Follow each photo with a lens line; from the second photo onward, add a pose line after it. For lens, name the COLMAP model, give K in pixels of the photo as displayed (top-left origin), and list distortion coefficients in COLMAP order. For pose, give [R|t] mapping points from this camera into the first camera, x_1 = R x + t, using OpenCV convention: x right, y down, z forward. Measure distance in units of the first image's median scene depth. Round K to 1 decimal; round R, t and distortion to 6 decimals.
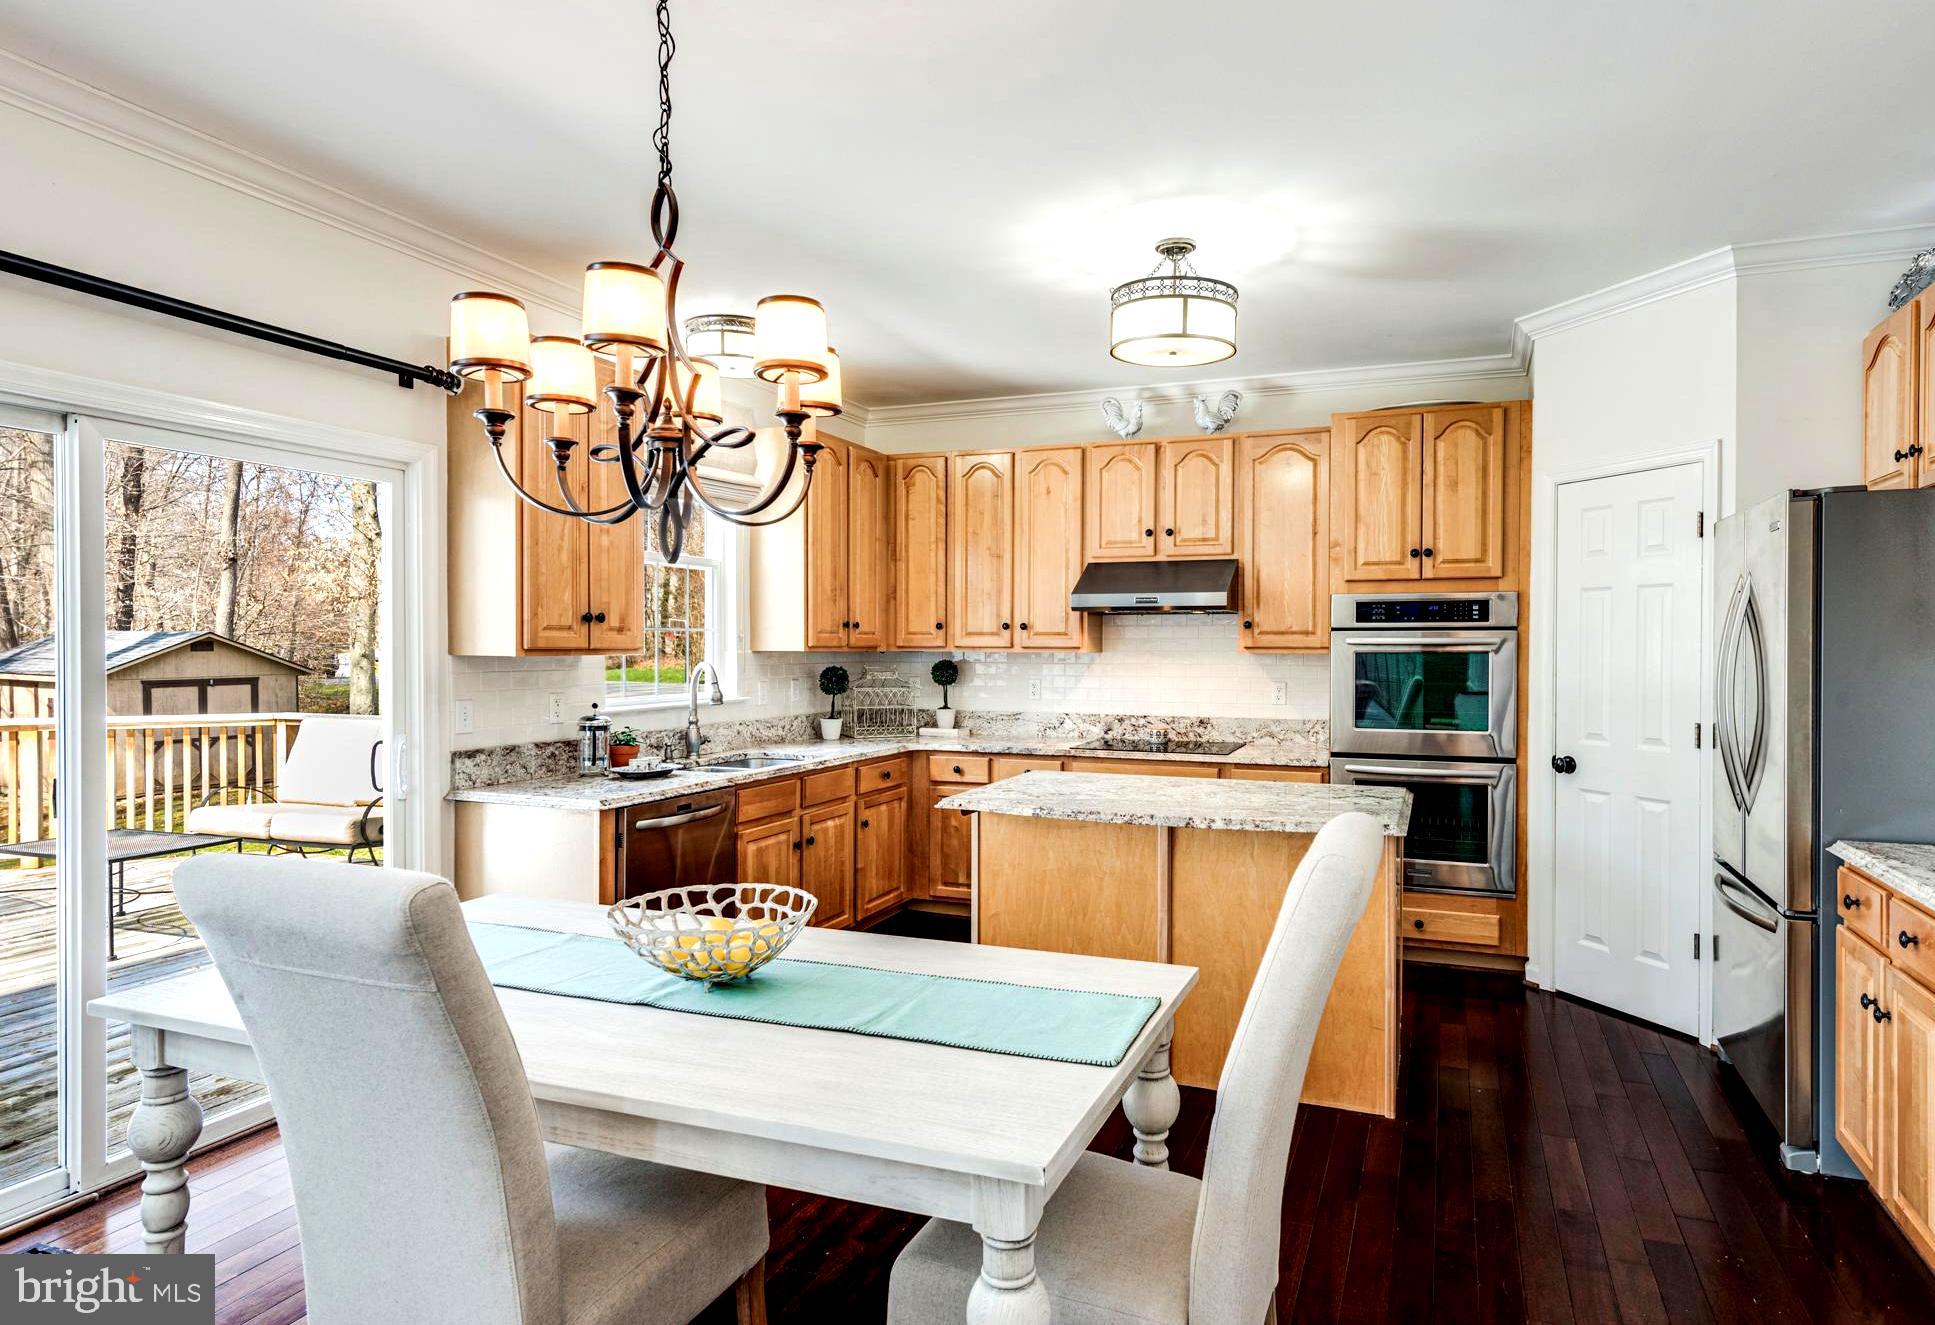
lens RADIAL K [[1115.3, 0, 1004.4], [0, 1115.3, 662.8], [0, 0, 1]] dist [0.021915, 0.000142]
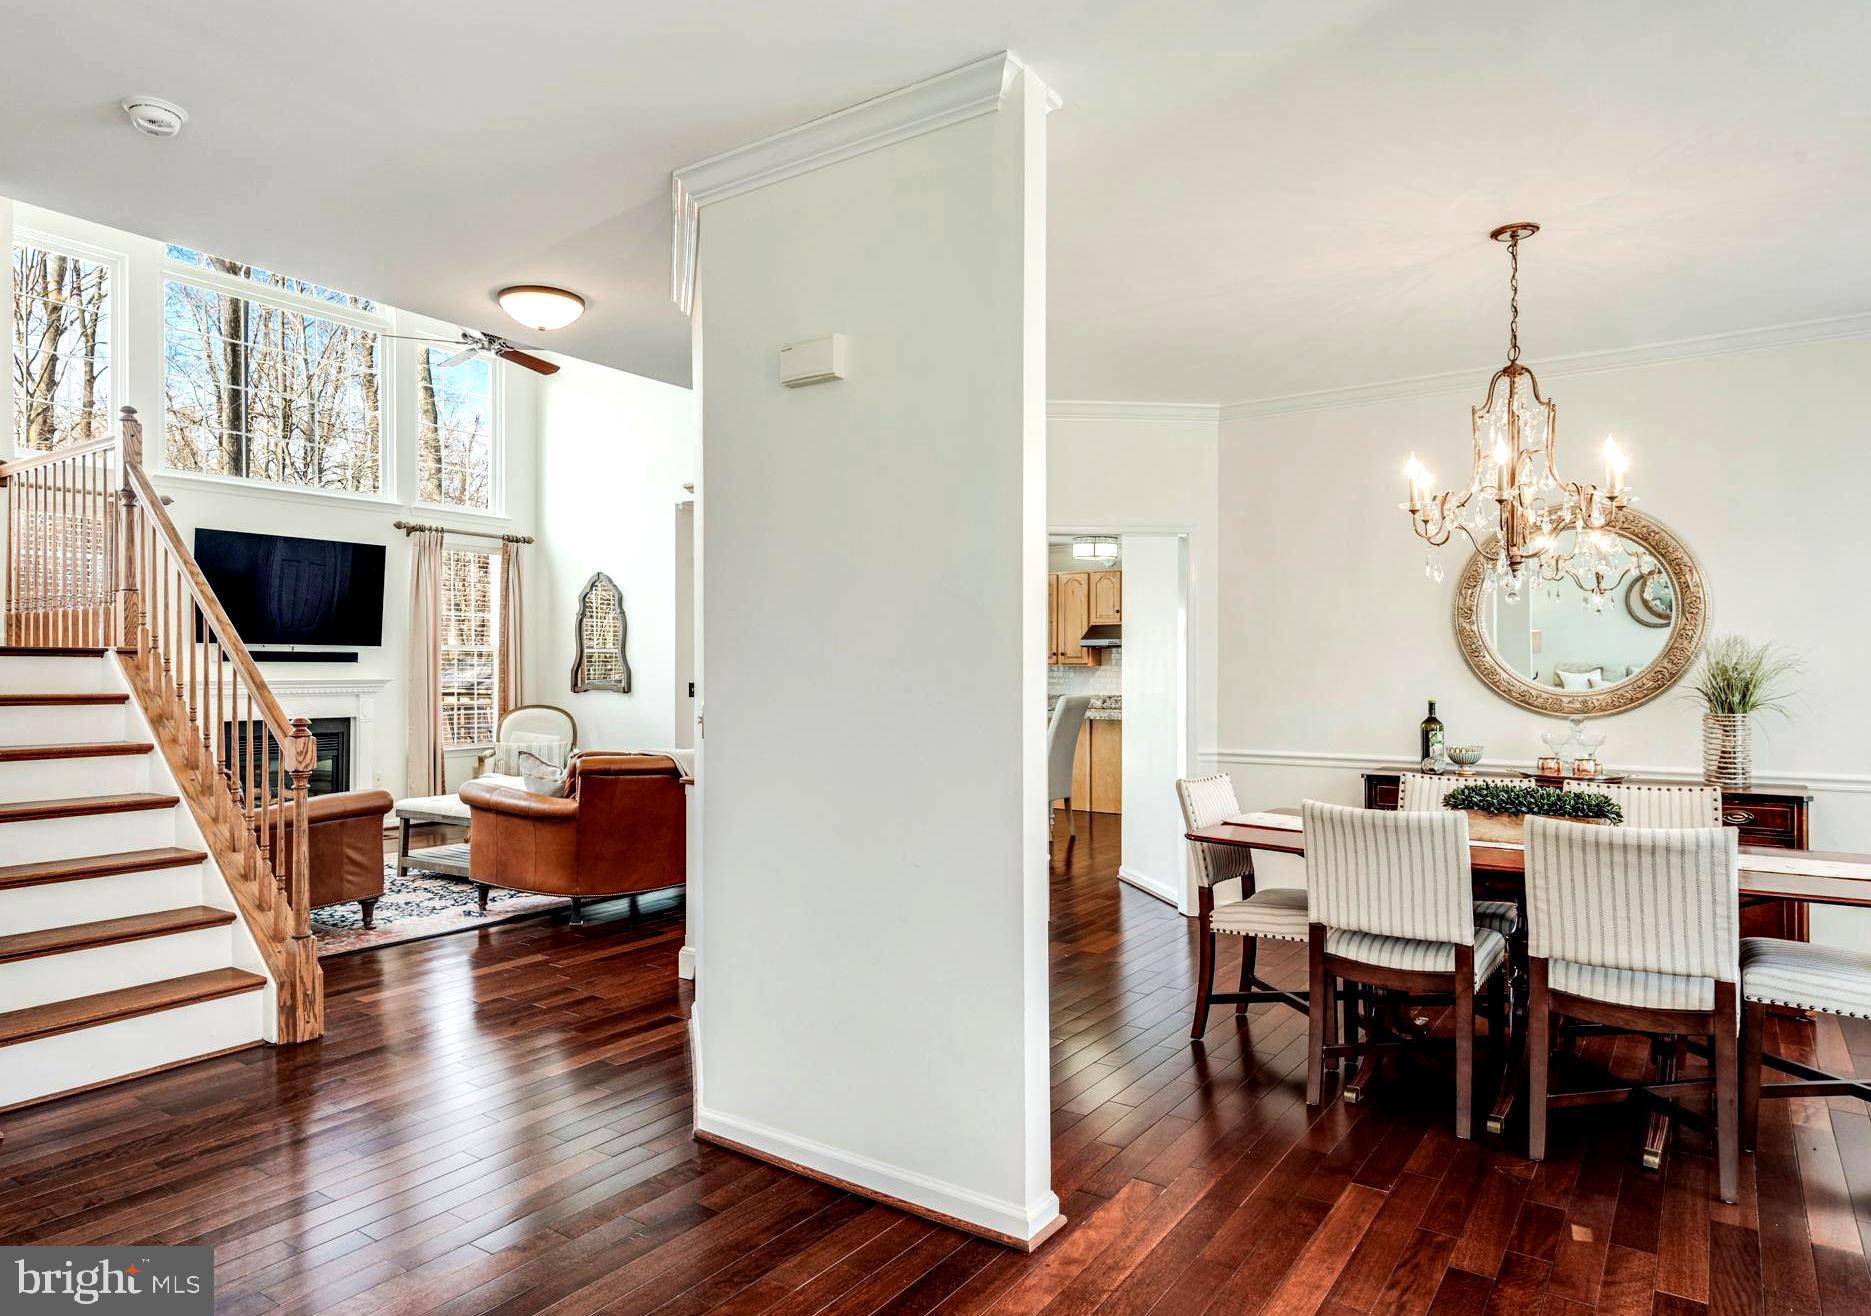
lens RADIAL K [[1136.3, 0, 869.8], [0, 1136.3, 664.4], [0, 0, 1]] dist [0.020602, 0.001937]
pose [[0.968544, -0.002686, -0.248829, 0.226941], [-0.002410, 0.999794, -0.020172, 0.037116], [0.248832, 0.020137, 0.968337, -1.379041]]
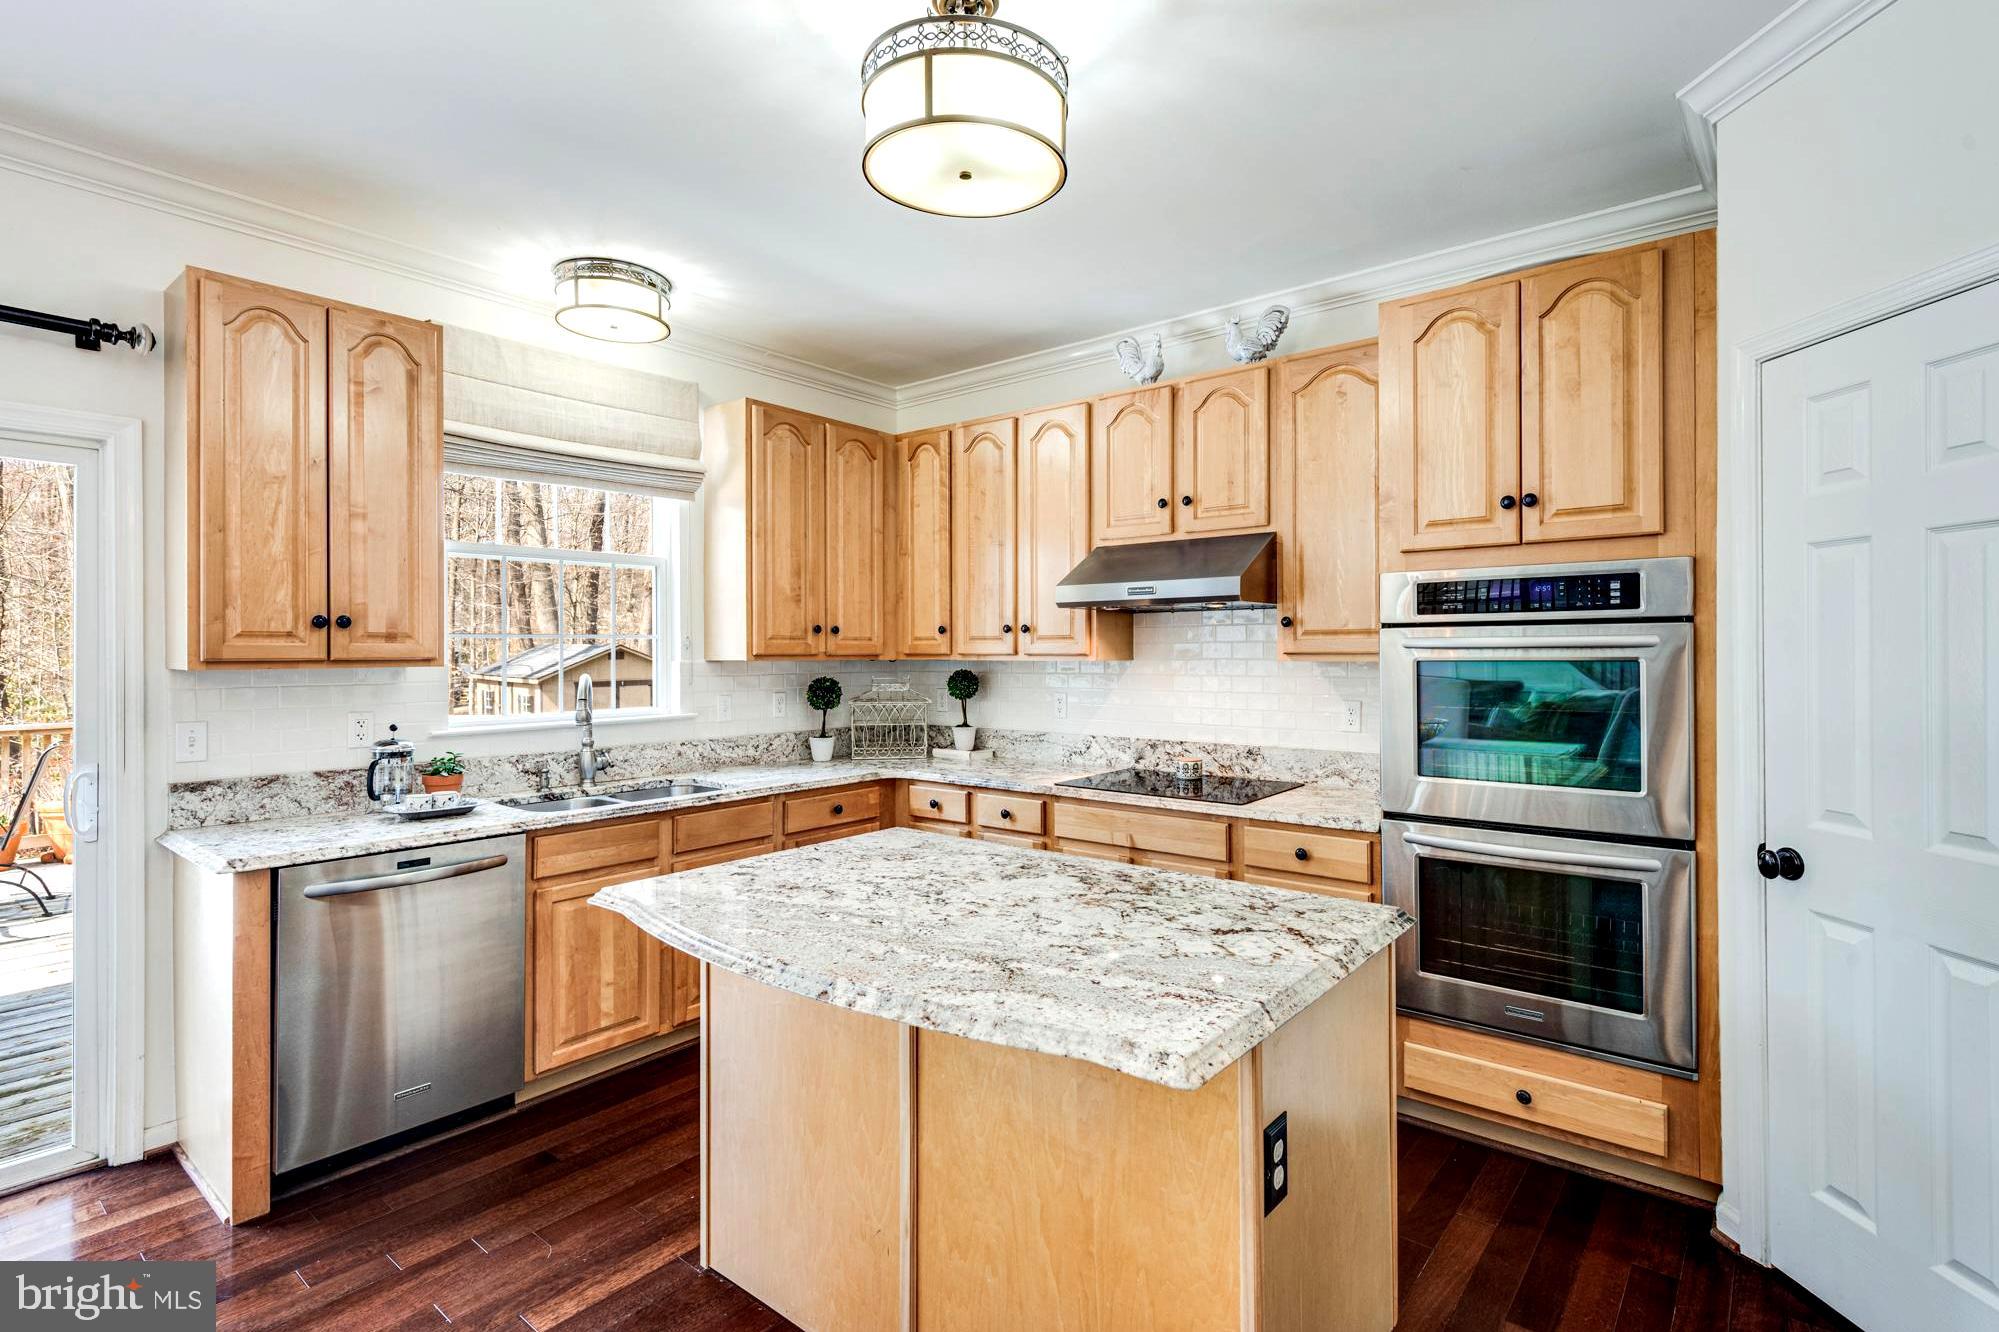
lens RADIAL K [[954.7, 0, 1012.2], [0, 954.7, 651.7], [0, 0, 1]] dist [0.008933, -0.001577]
pose [[0.954180, -0.005897, -0.299174, 0.238252], [0.001292, 0.999878, -0.015588, -0.005566], [0.299229, 0.014488, 0.954071, 0.368751]]
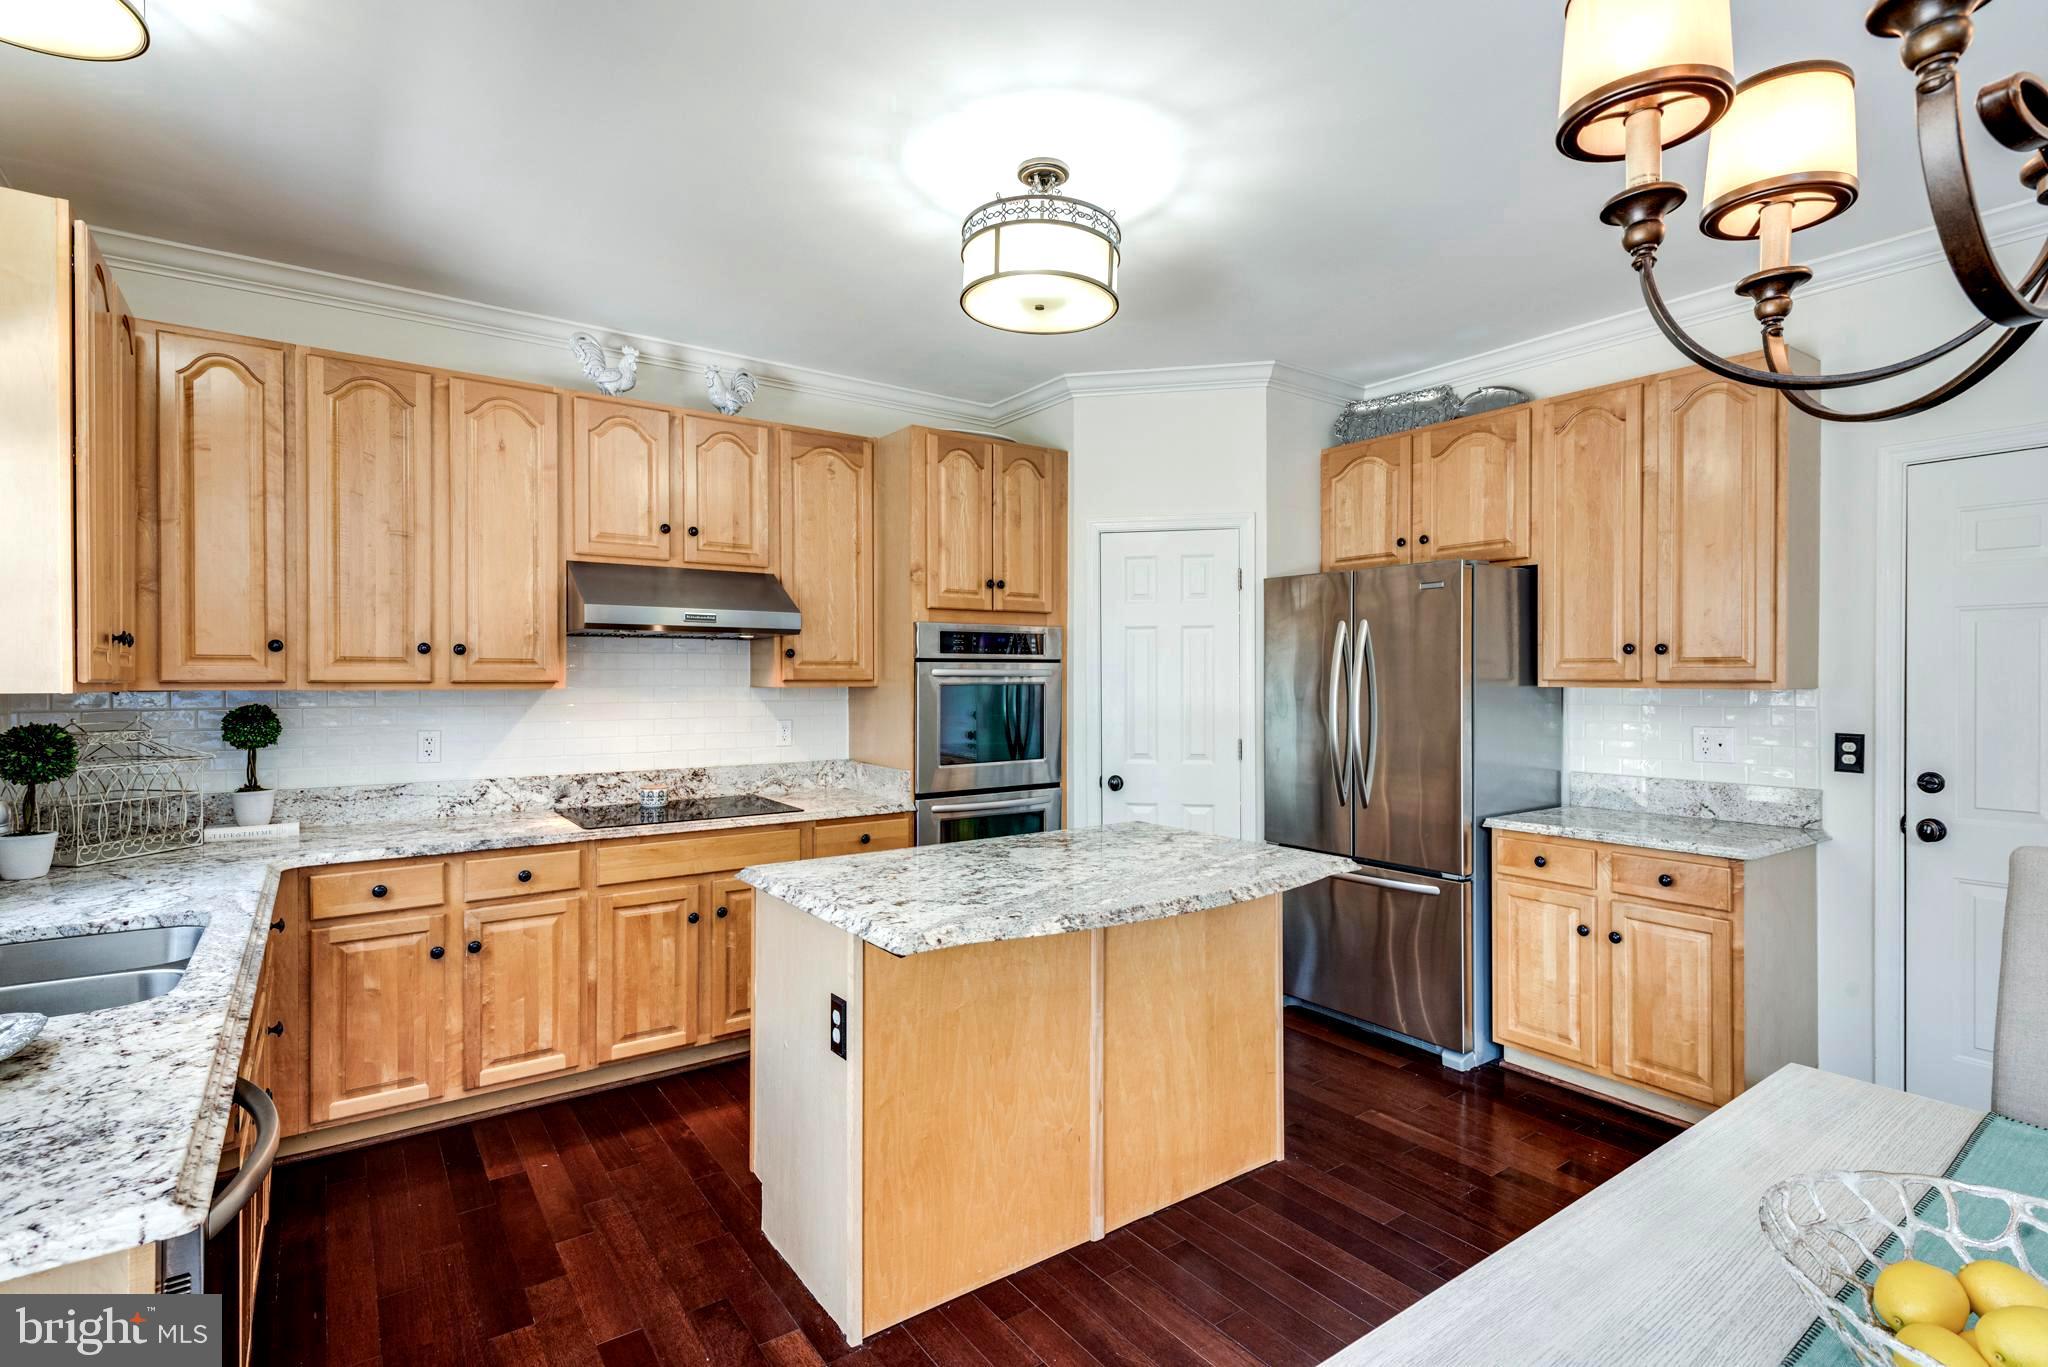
lens RADIAL K [[992.5, 0, 1037.0], [0, 992.5, 686.0], [0, 0, 1]] dist [0.018783, -0.004636]
pose [[0.536236, -0.009935, 0.844010, -0.320385], [0.015418, 0.999879, 0.001974, -0.008280], [-0.843927, 0.011954, 0.536324, 0.452740]]
